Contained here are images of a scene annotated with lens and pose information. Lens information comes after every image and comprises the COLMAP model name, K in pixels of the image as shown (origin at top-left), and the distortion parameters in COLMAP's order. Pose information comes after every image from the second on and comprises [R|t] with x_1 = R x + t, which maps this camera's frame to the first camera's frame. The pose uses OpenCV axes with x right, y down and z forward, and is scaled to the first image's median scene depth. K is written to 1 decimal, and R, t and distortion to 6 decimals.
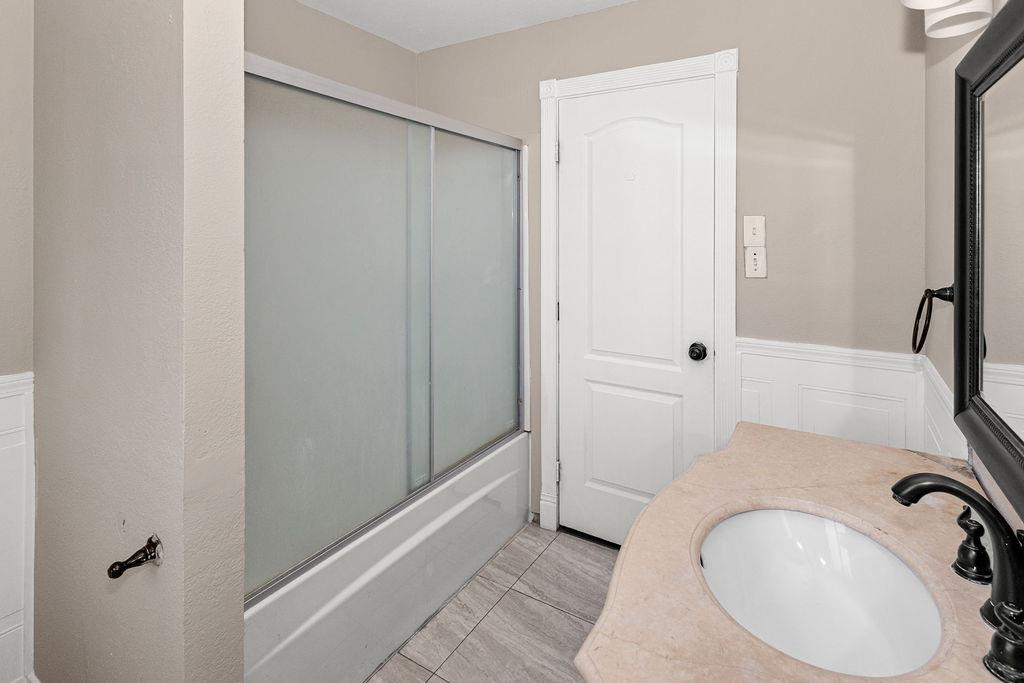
lens RADIAL K [[485.3, 0, 526.3], [0, 485.3, 312.2], [0, 0, 1]] dist [-0.006101, -0.000430]
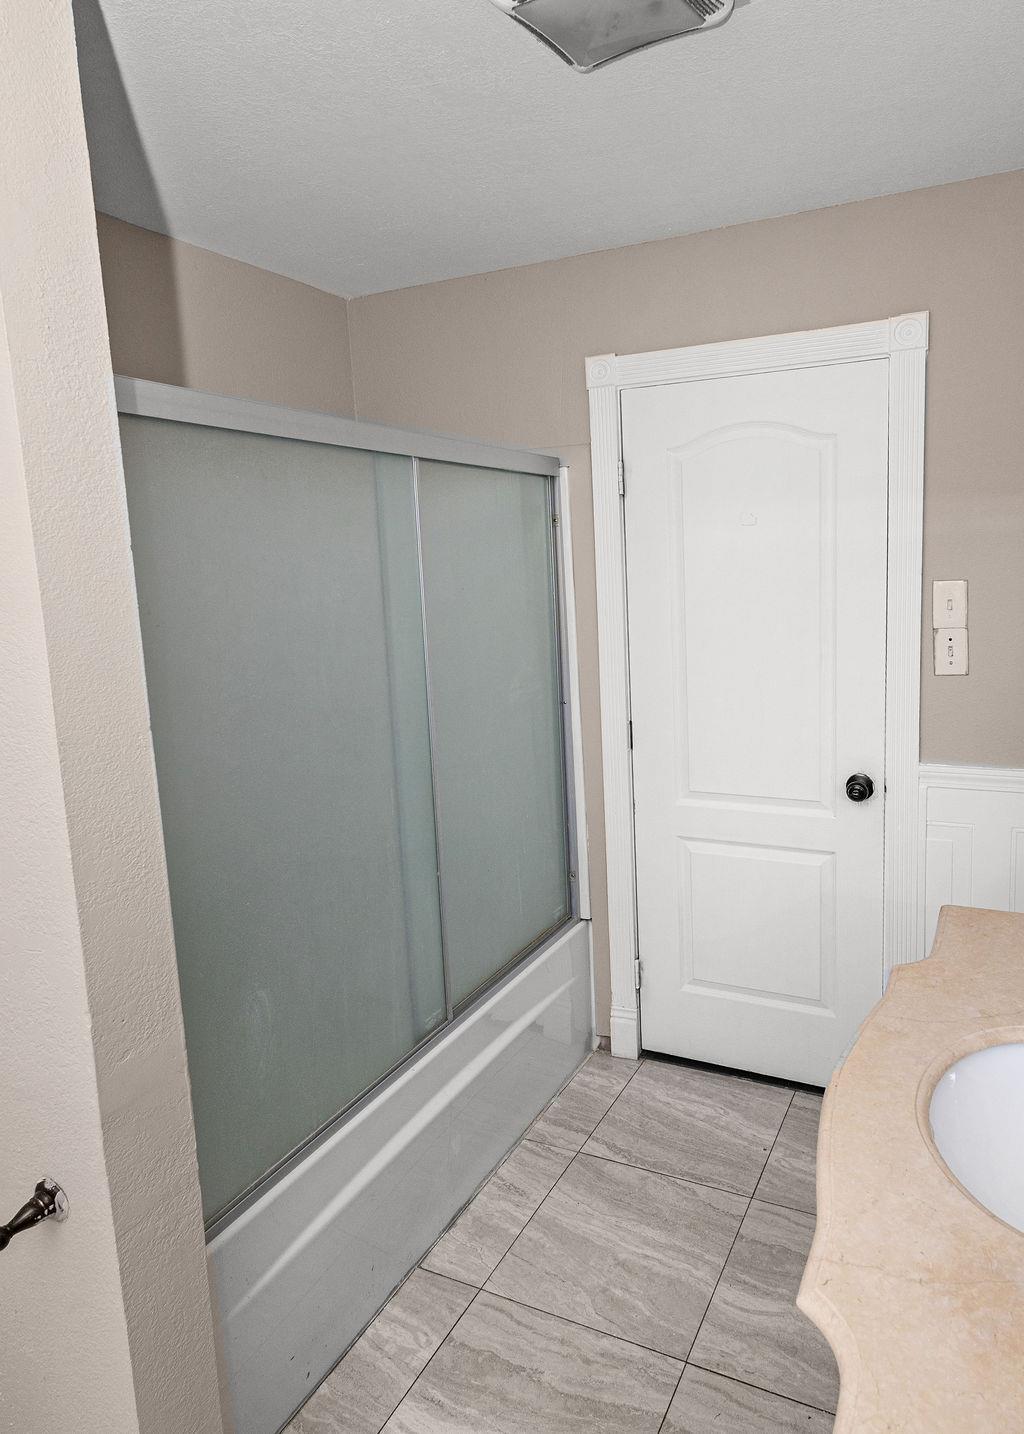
lens RADIAL K [[867.1, 0, 511.0], [0, 867.1, 720.9], [0, 0, 1]] dist [-0.009529, -0.001576]
pose [[0.990682, -0.097479, 0.095117, -0.194649], [0.082890, 0.985682, 0.146833, -0.200919], [-0.108068, -0.137580, 0.984578, -0.067172]]
